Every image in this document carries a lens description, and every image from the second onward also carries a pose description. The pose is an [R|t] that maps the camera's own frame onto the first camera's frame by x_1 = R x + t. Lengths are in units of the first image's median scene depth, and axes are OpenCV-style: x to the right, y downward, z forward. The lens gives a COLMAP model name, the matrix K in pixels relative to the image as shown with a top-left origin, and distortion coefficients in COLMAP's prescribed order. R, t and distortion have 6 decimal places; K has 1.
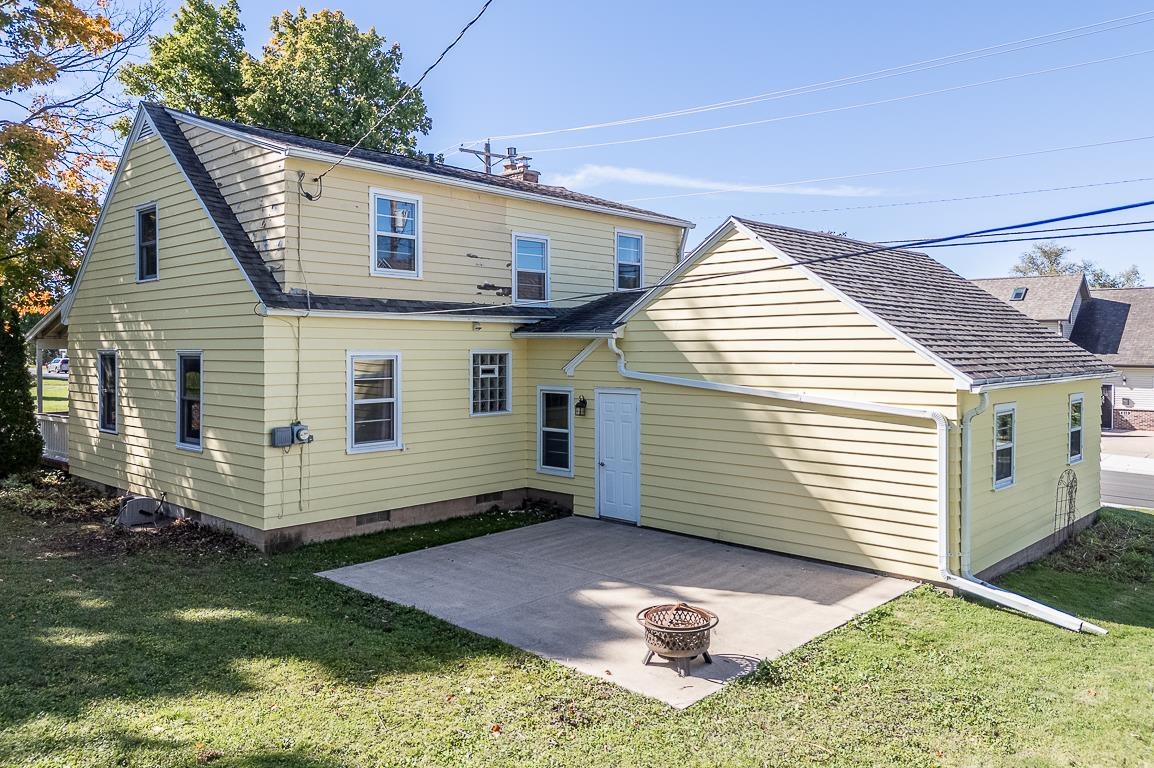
lens RADIAL K [[853.3, 0, 575.1], [0, 853.3, 347.8], [0, 0, 1]] dist [0.050858, -0.047359]
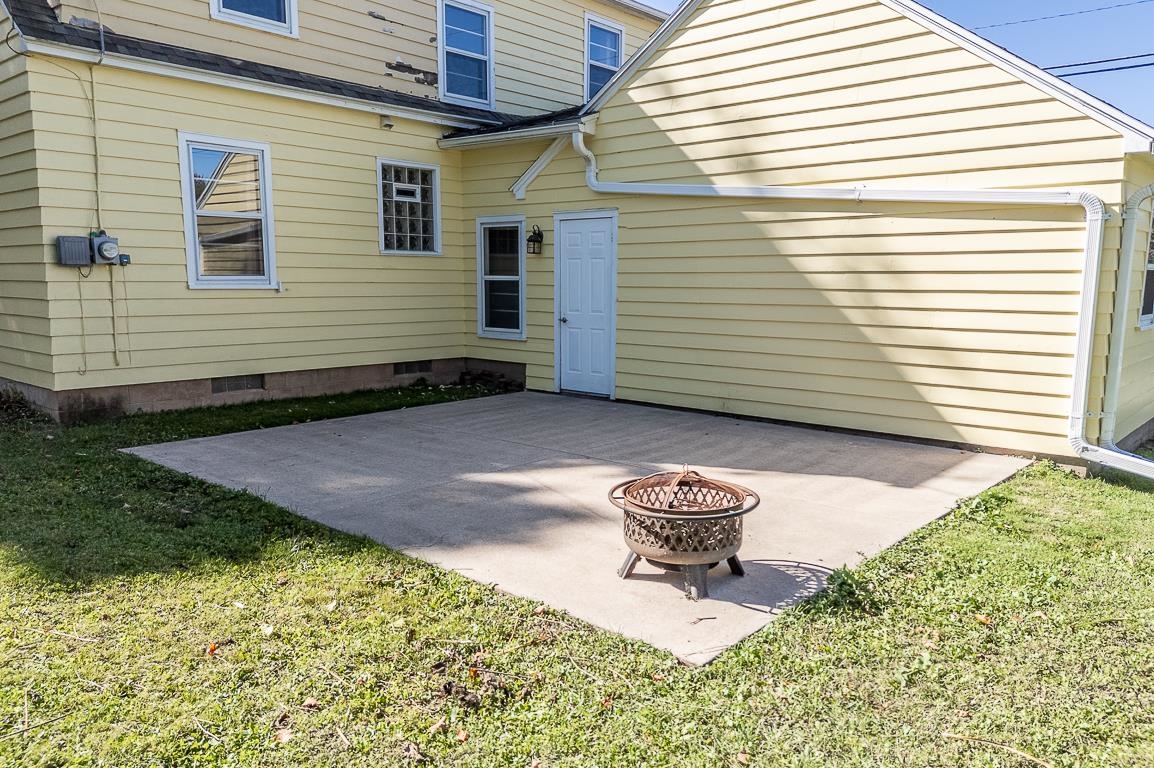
lens RADIAL K [[853.3, 0, 574.9], [0, 853.3, 399.1], [0, 0, 1]] dist [0.050858, -0.047359]
pose [[0.999464, 0.002317, 0.032641, 0.021004], [-0.007057, 0.989280, 0.145858, 0.114239], [-0.031953, -0.146010, 0.988767, 0.309665]]
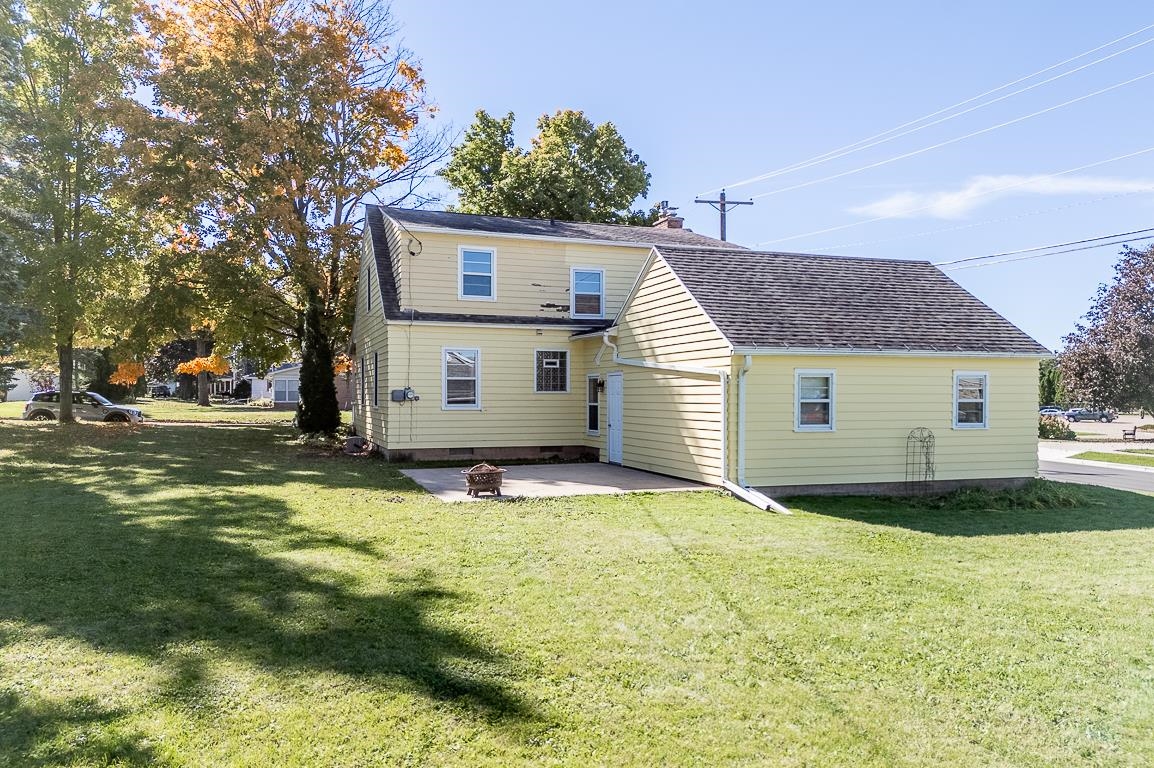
lens RADIAL K [[853.3, 0, 576.0], [0, 853.3, 394.2], [0, 0, 1]] dist [0.050858, -0.047359]
pose [[0.890607, 0.001210, -0.454771, 0.734718], [-0.001579, 0.999999, -0.000431, 0.099218], [0.454770, 0.001102, 0.890608, -0.350262]]
